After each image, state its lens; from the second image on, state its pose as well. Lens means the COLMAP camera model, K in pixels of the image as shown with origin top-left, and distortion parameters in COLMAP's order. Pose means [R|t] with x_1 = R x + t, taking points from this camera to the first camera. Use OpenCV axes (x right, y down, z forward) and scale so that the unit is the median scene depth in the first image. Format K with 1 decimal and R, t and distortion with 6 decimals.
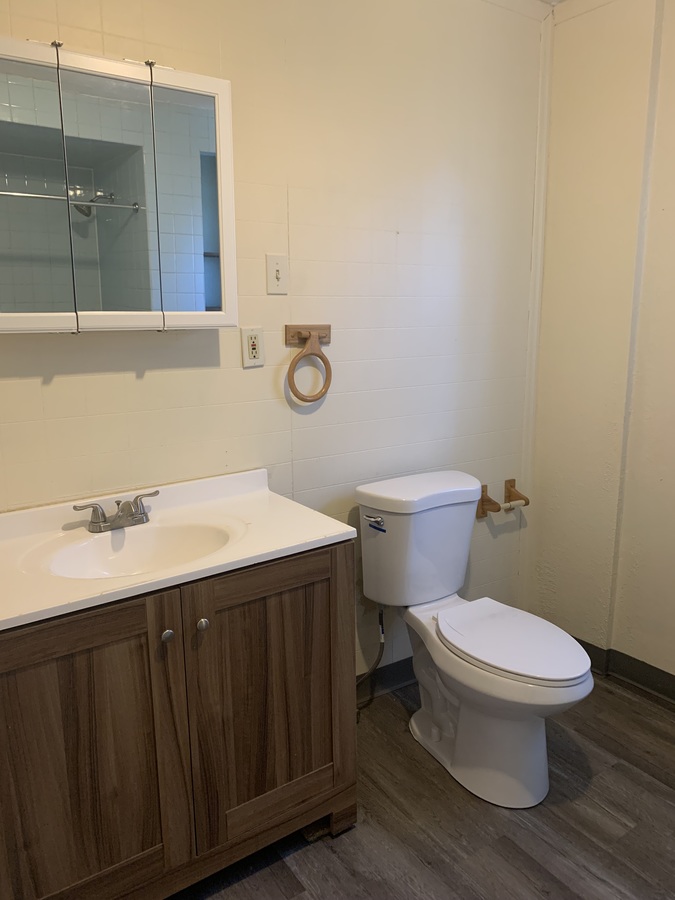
lens RADIAL K [[681.2, 0, 339.6], [0, 681.2, 443.6], [0, 0, 1]] dist [0.023186, -0.039022]
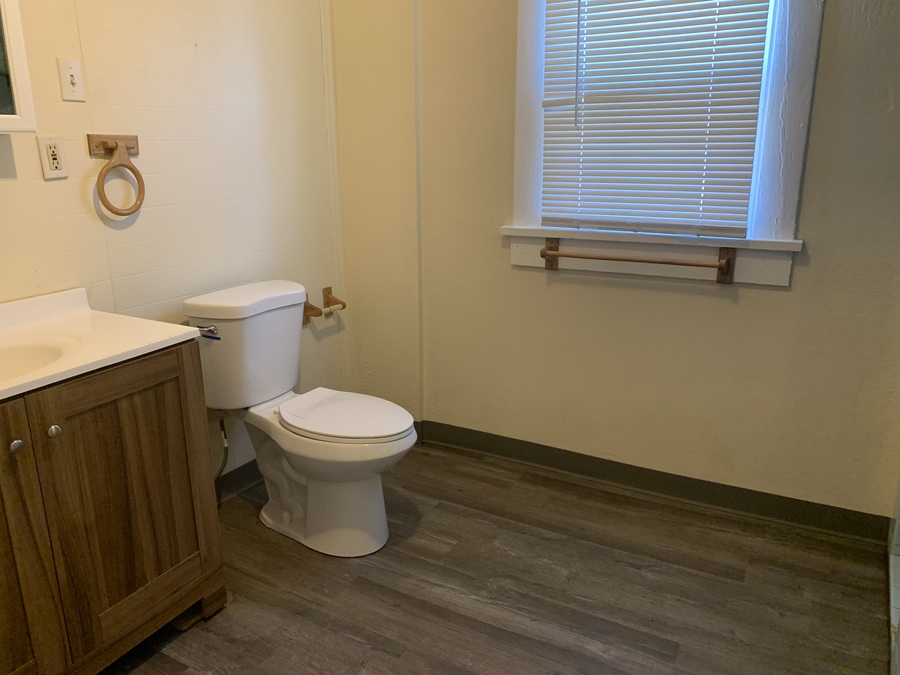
lens RADIAL K [[681.2, 0, 450.0], [0, 681.2, 337.5], [0, 0, 1]] dist [0.023186, -0.039022]
pose [[0.894439, -0.114484, 0.432286, -0.074305], [0.082119, 0.992285, 0.092878, 0.063511], [-0.439585, -0.047575, 0.896940, -0.098728]]
